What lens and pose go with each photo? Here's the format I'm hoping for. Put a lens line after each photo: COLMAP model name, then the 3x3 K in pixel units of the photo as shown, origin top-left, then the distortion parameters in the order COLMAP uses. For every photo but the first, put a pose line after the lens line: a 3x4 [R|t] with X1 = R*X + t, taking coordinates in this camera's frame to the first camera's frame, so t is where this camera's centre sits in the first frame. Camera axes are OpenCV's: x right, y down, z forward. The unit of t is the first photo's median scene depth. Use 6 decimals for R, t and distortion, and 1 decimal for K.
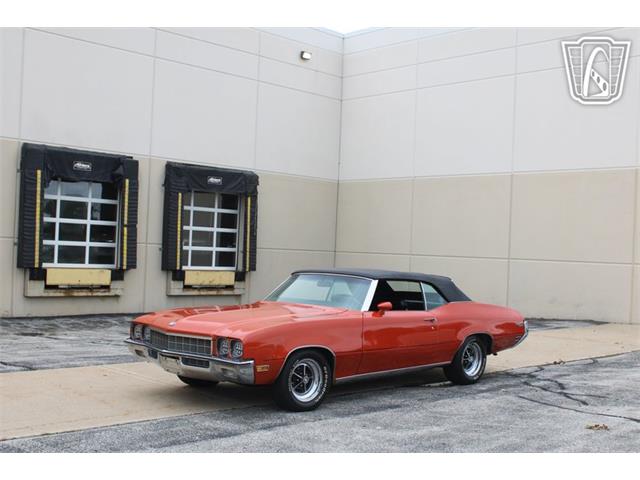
lens RADIAL K [[769.2, 0, 321.8], [0, 769.2, 252.5], [0, 0, 1]] dist [-0.102904, 0.159620]
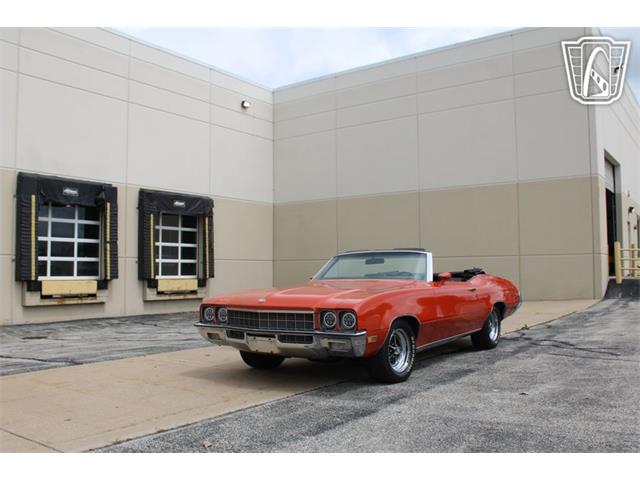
lens RADIAL K [[570.7, 0, 318.5], [0, 570.7, 242.6], [0, 0, 1]] dist [-0.149145, 0.136450]
pose [[0.985268, -0.038414, 0.166644, -0.082449], [0.046579, 0.997884, -0.045366, 0.019520], [-0.164549, 0.052460, 0.984973, 0.100567]]
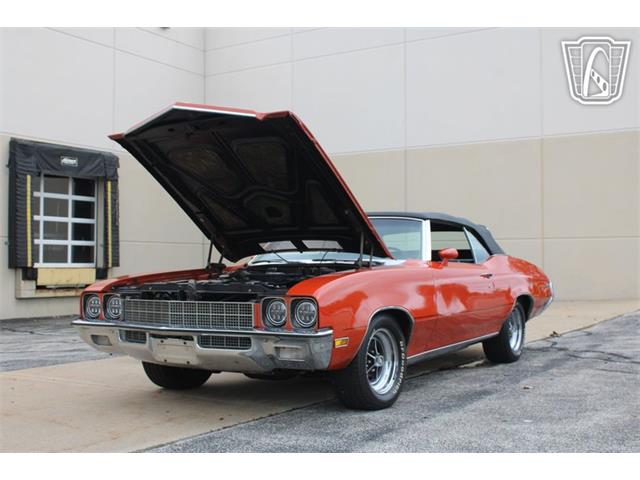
lens RADIAL K [[769.2, 0, 321.8], [0, 769.2, 252.5], [0, 0, 1]] dist [-0.102904, 0.159620]
pose [[0.971491, -0.035736, 0.234368, -0.076336], [0.038454, 0.999236, -0.007039, 0.026428], [-0.233937, 0.015851, 0.972122, 0.127986]]
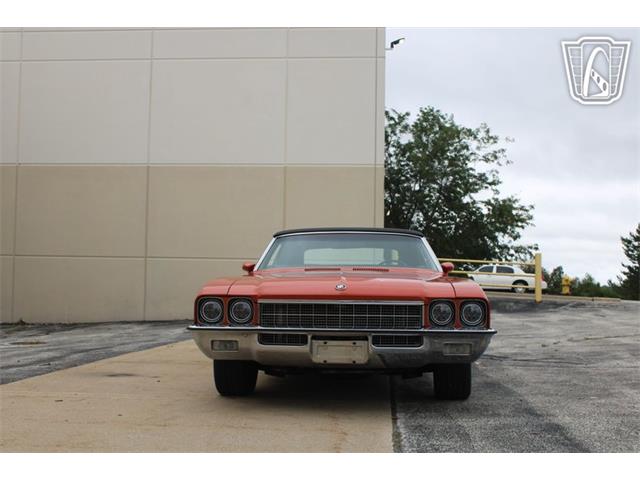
lens RADIAL K [[769.2, 0, 321.8], [0, 769.2, 252.5], [0, 0, 1]] dist [-0.102904, 0.159620]
pose [[0.748999, 0.002613, 0.662566, -0.218038], [0.015027, 0.999668, -0.020930, 0.026511], [-0.662401, 0.025633, 0.748711, 0.179505]]
